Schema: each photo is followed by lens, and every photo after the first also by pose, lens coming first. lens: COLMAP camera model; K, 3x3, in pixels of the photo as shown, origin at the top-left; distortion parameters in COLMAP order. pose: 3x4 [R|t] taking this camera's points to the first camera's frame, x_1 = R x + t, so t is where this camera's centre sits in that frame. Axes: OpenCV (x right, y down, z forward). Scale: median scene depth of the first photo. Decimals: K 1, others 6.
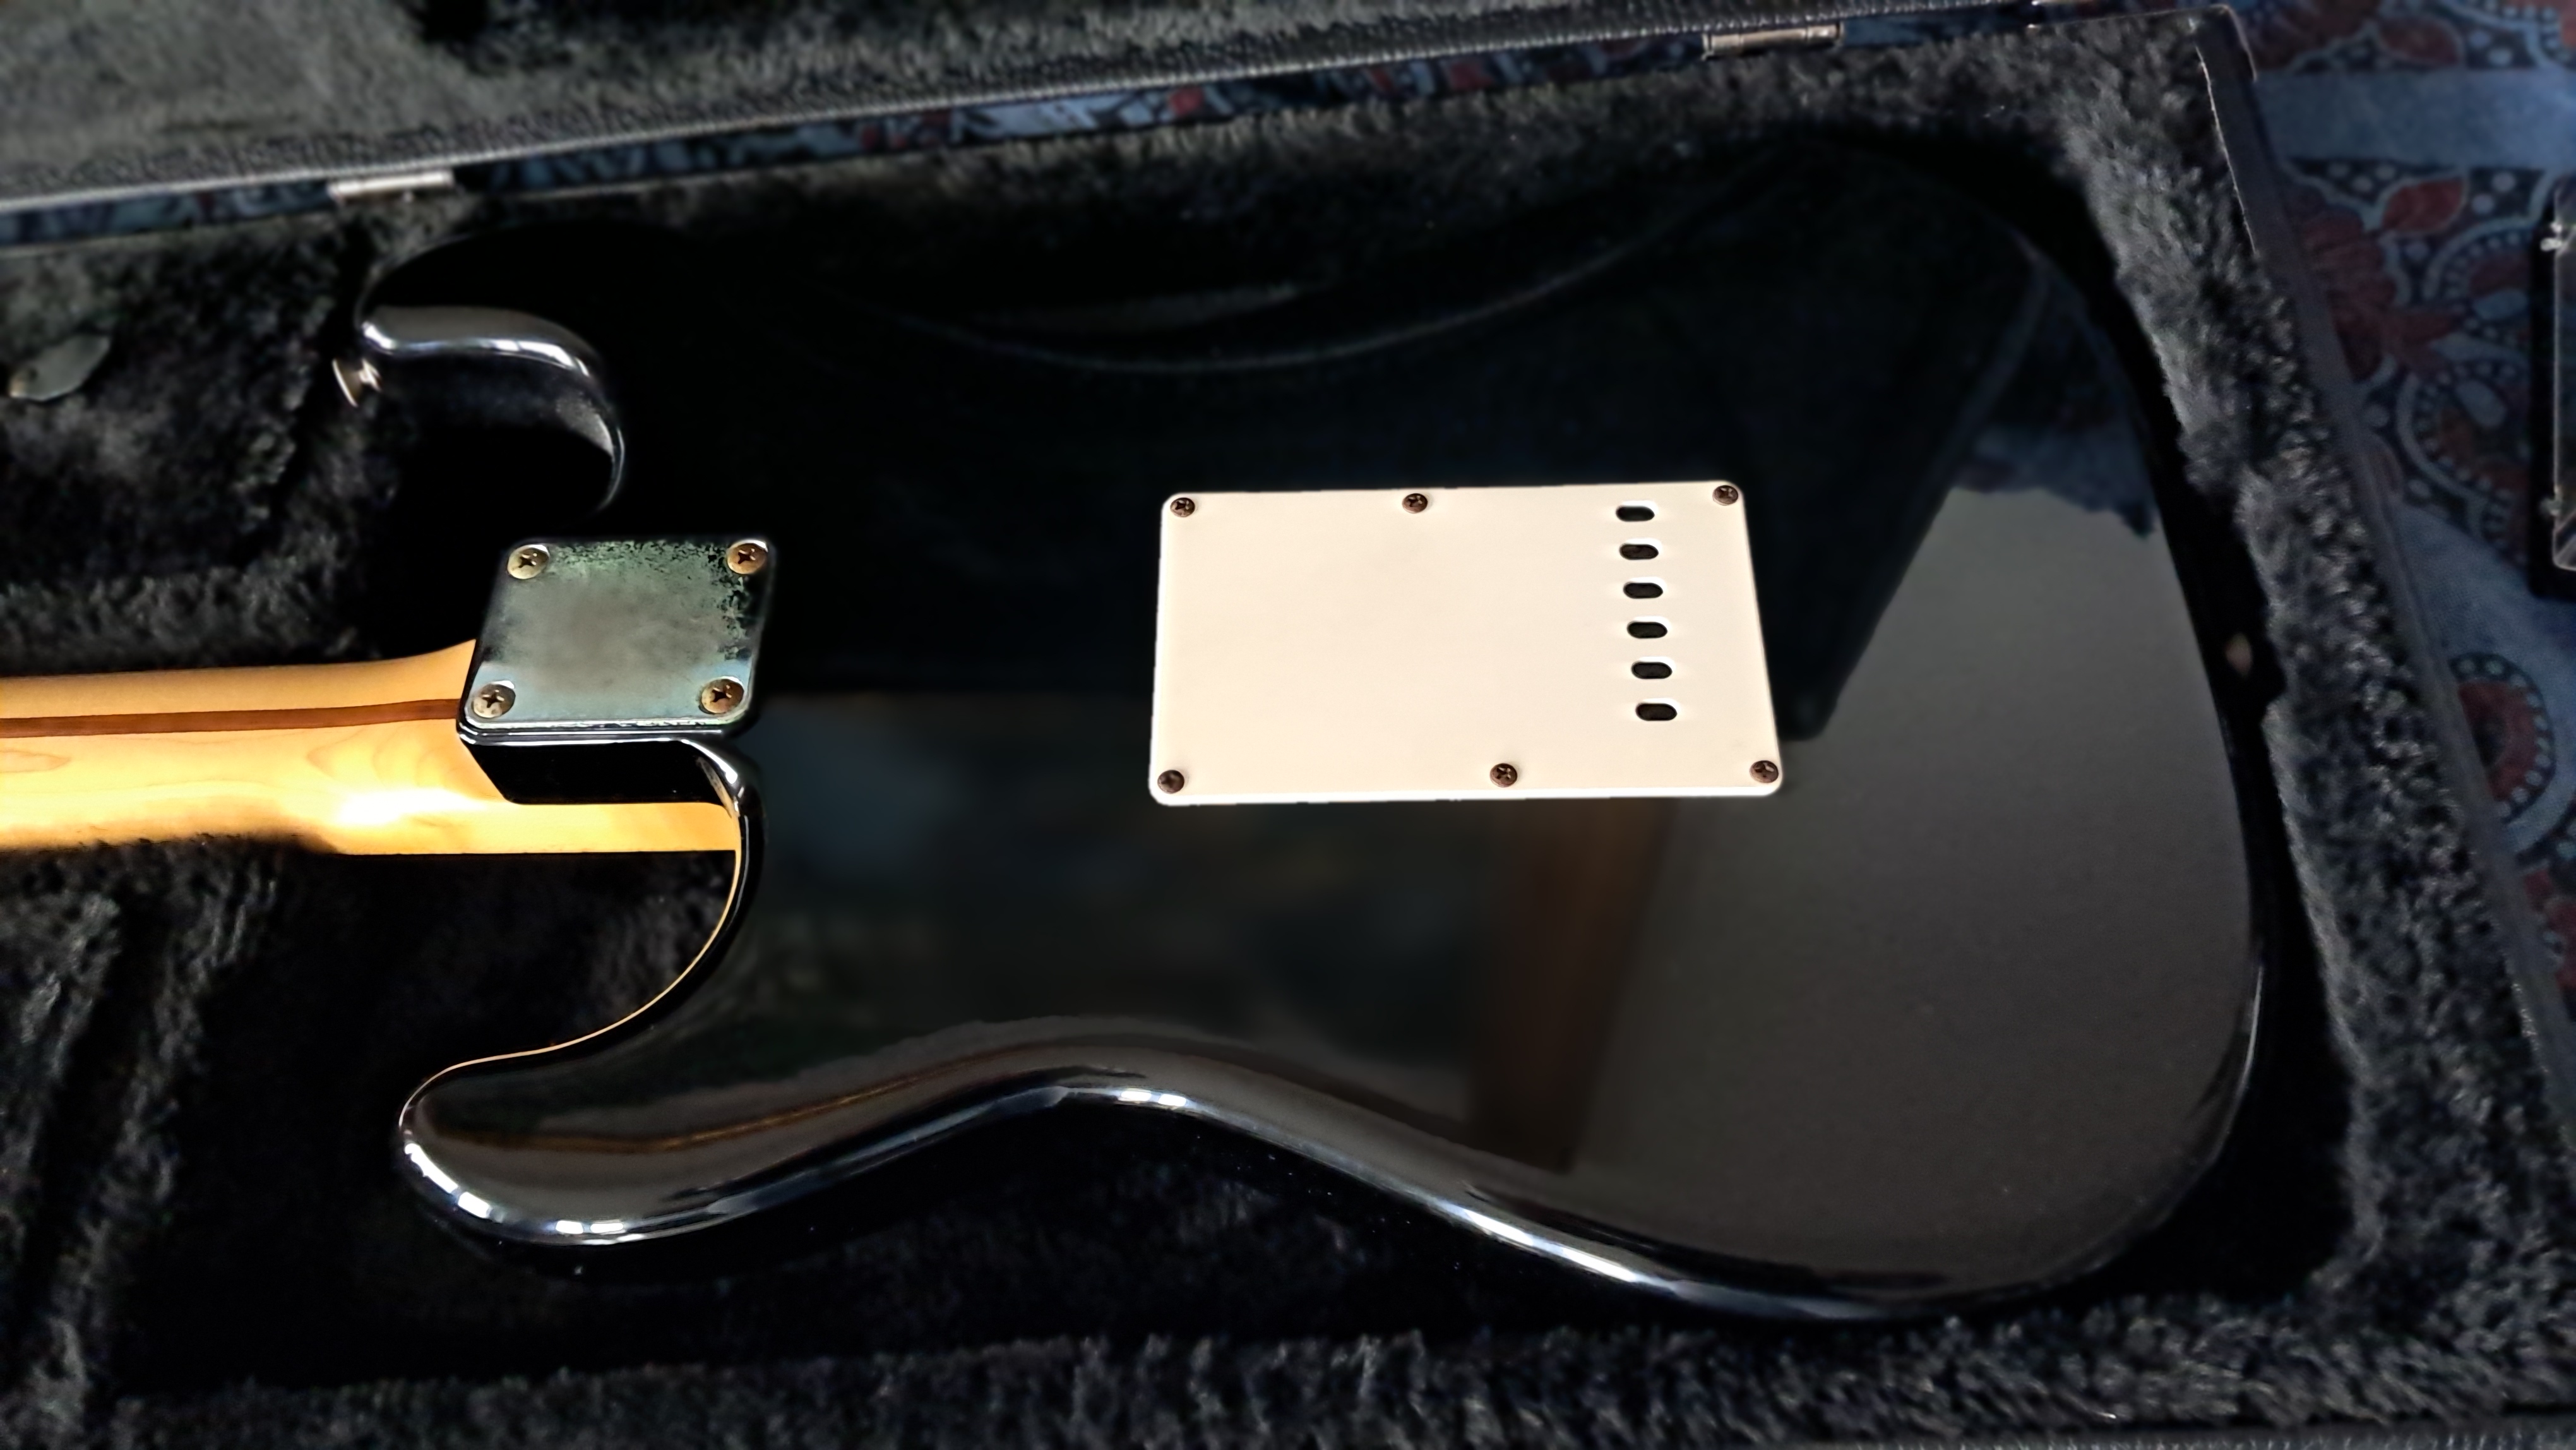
lens RADIAL K [[2055.3, 0, 1339.2], [0, 2055.3, 725.9], [0, 0, 1]] dist [-0.002267, 0.001571]
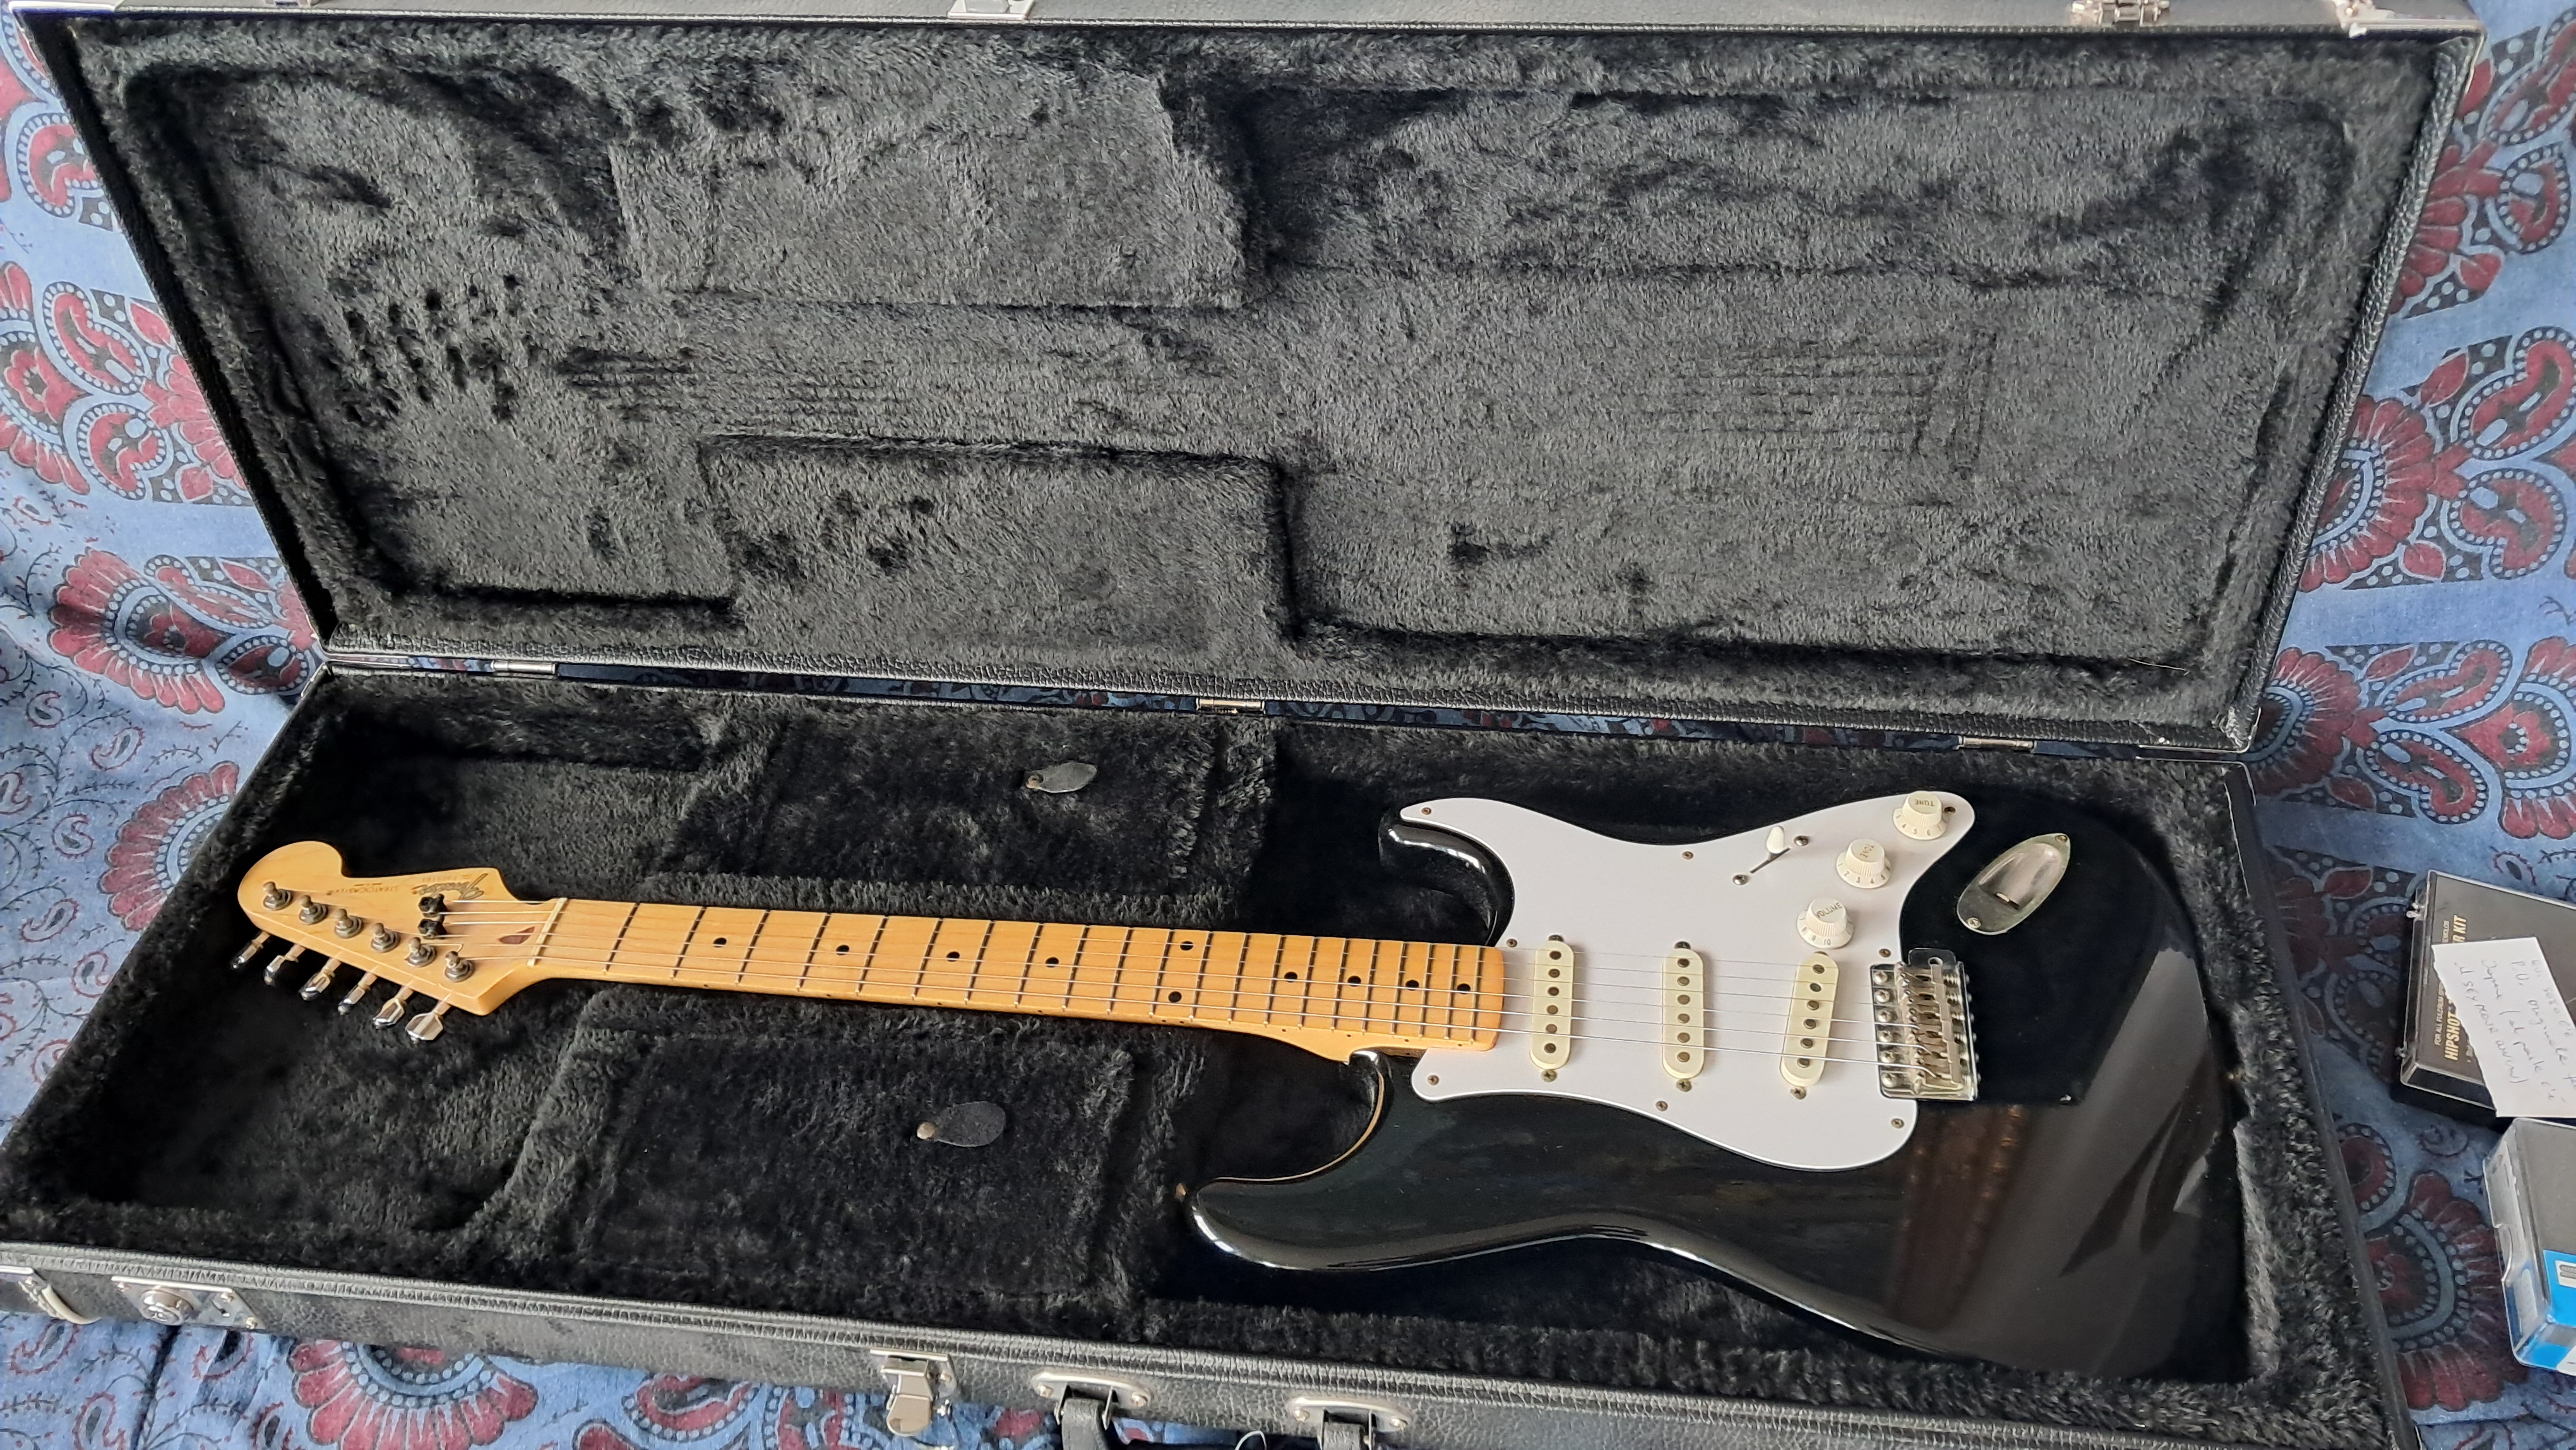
lens RADIAL K [[2025.3, 0, 1342.5], [0, 2025.3, 737.8], [0, 0, 1]] dist [0.012068, -0.004876]
pose [[0.988320, 0.147609, -0.037869, -0.340717], [-0.152357, 0.962233, -0.225599, 0.185054], [0.003138, 0.228734, 0.973484, -0.882434]]
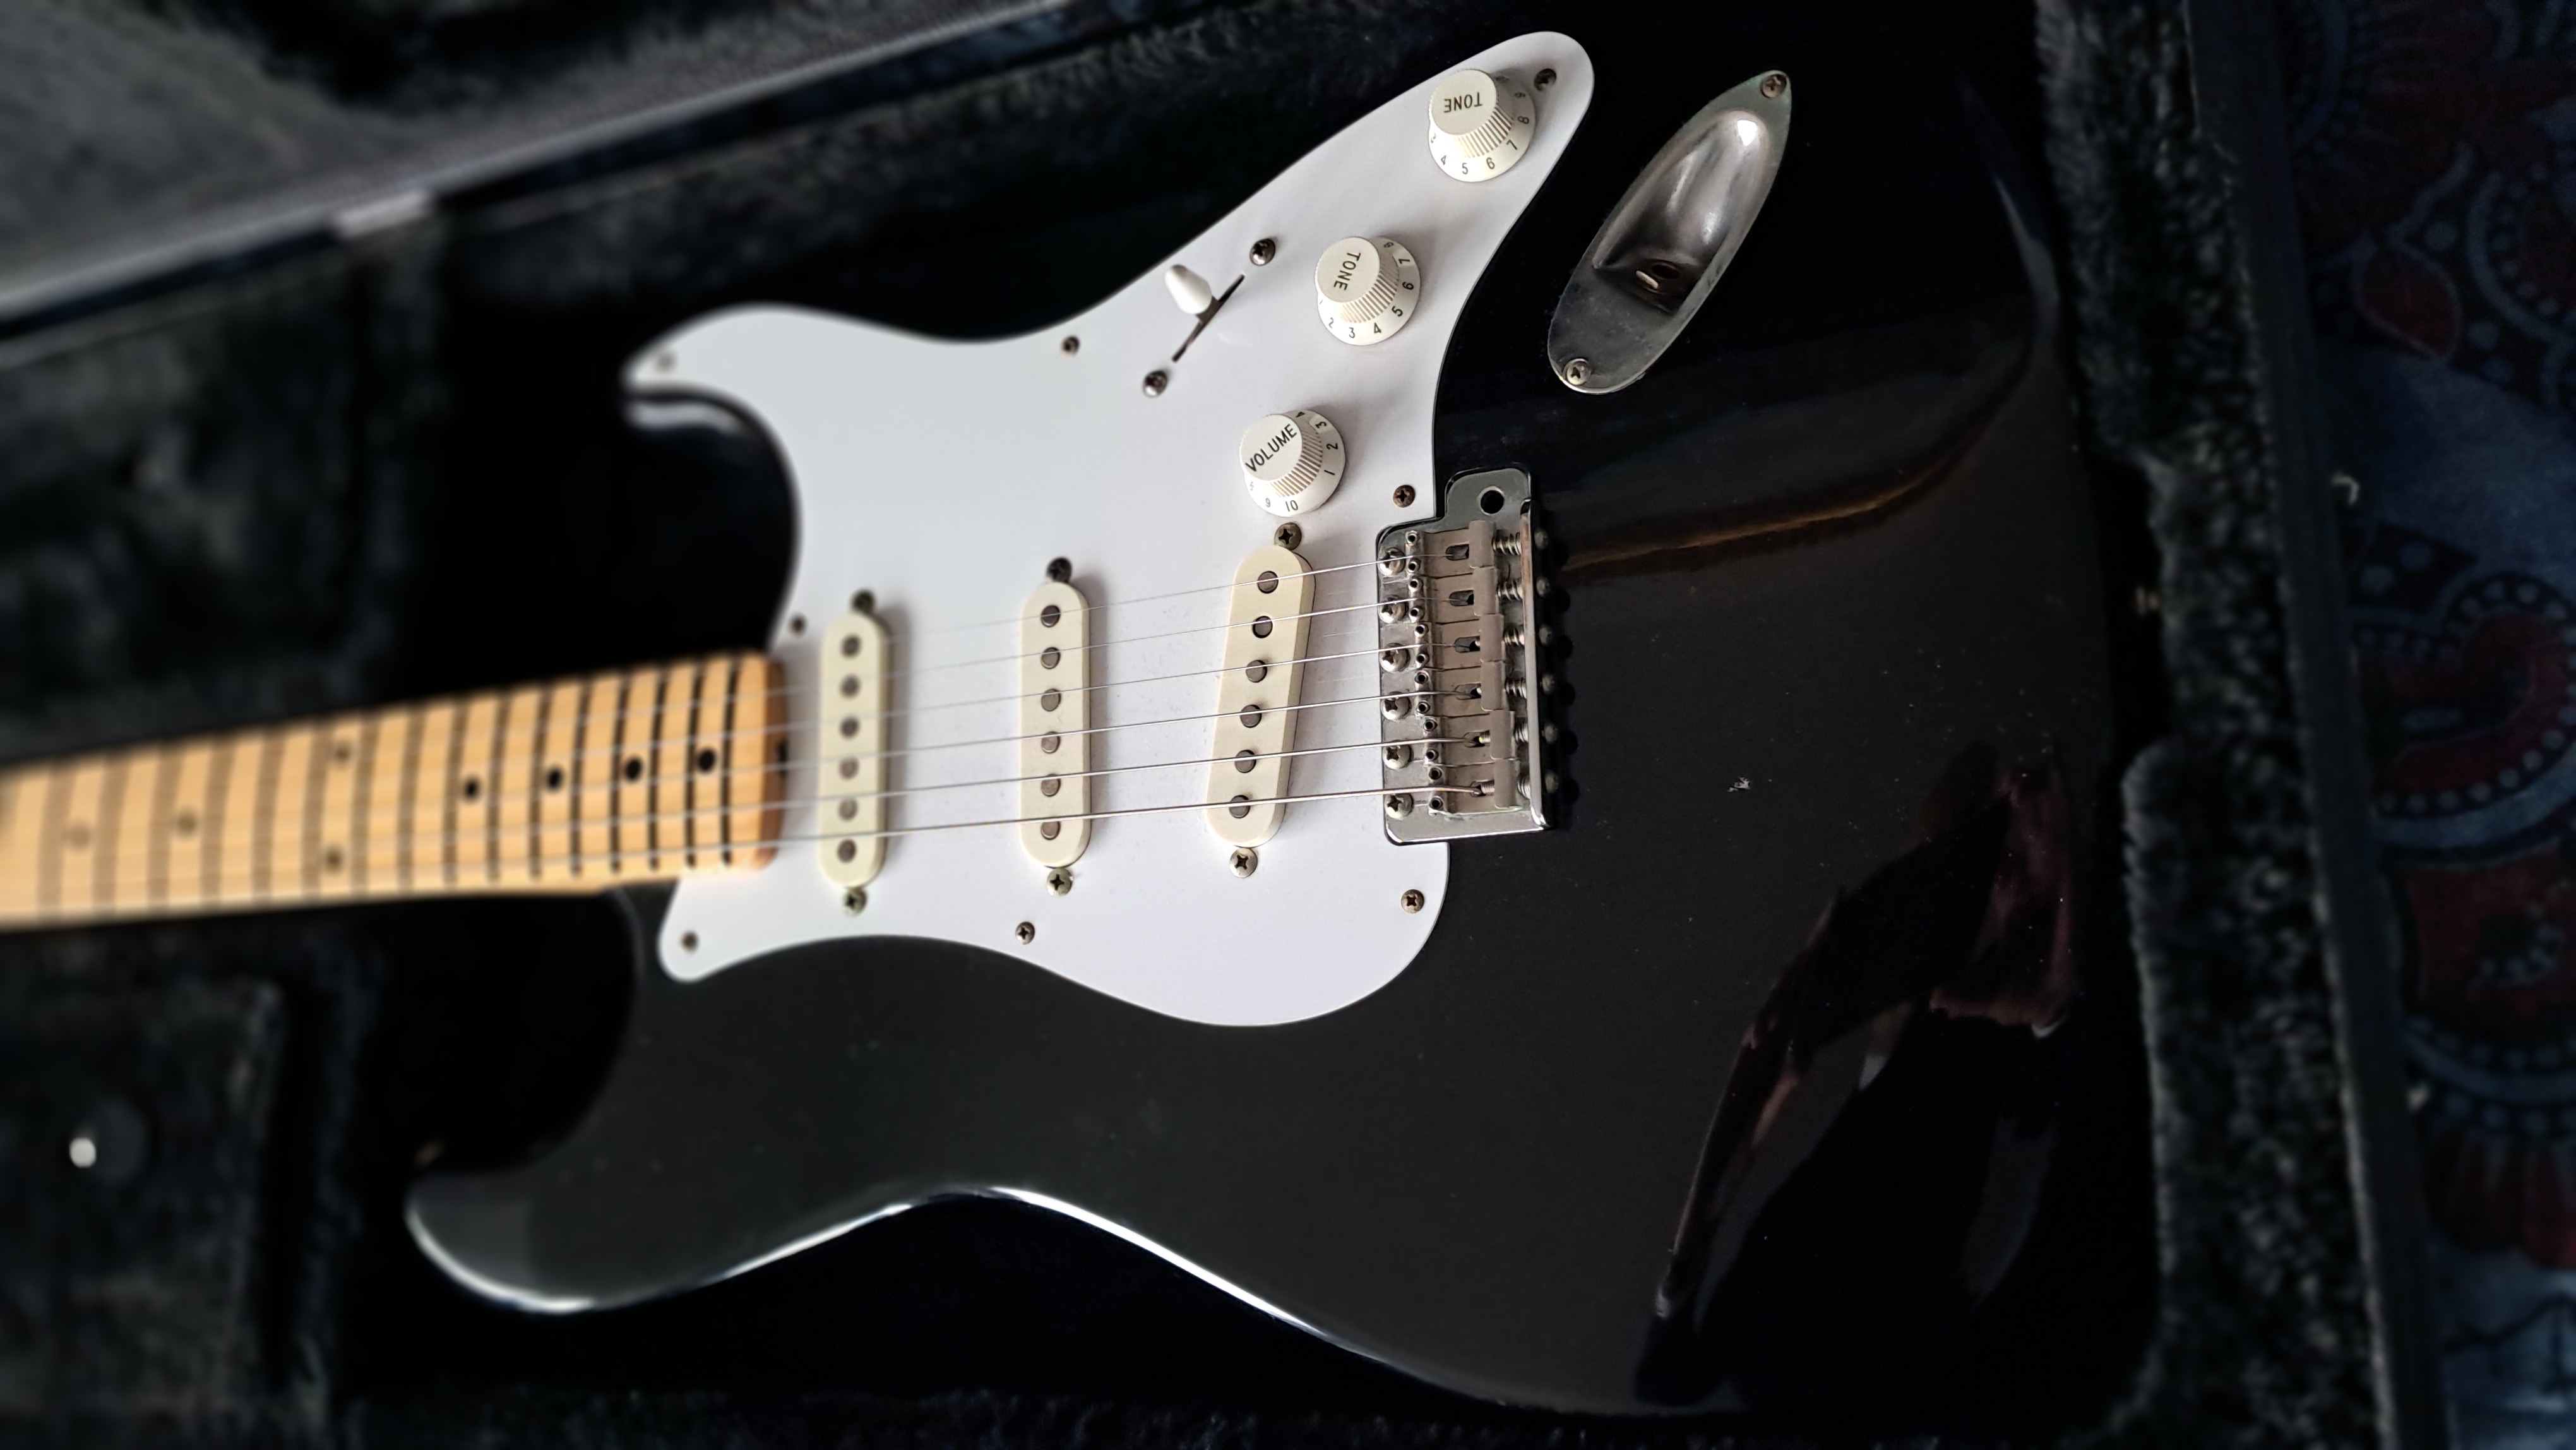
lens RADIAL K [[2025.3, 0, 1342.5], [0, 2025.3, 737.8], [0, 0, 1]] dist [0.012068, -0.004876]
pose [[0.954003, -0.065356, -0.292587, 0.340742], [0.159823, 0.936572, 0.311912, -0.305165], [0.253643, -0.344327, 0.903938, 0.115915]]
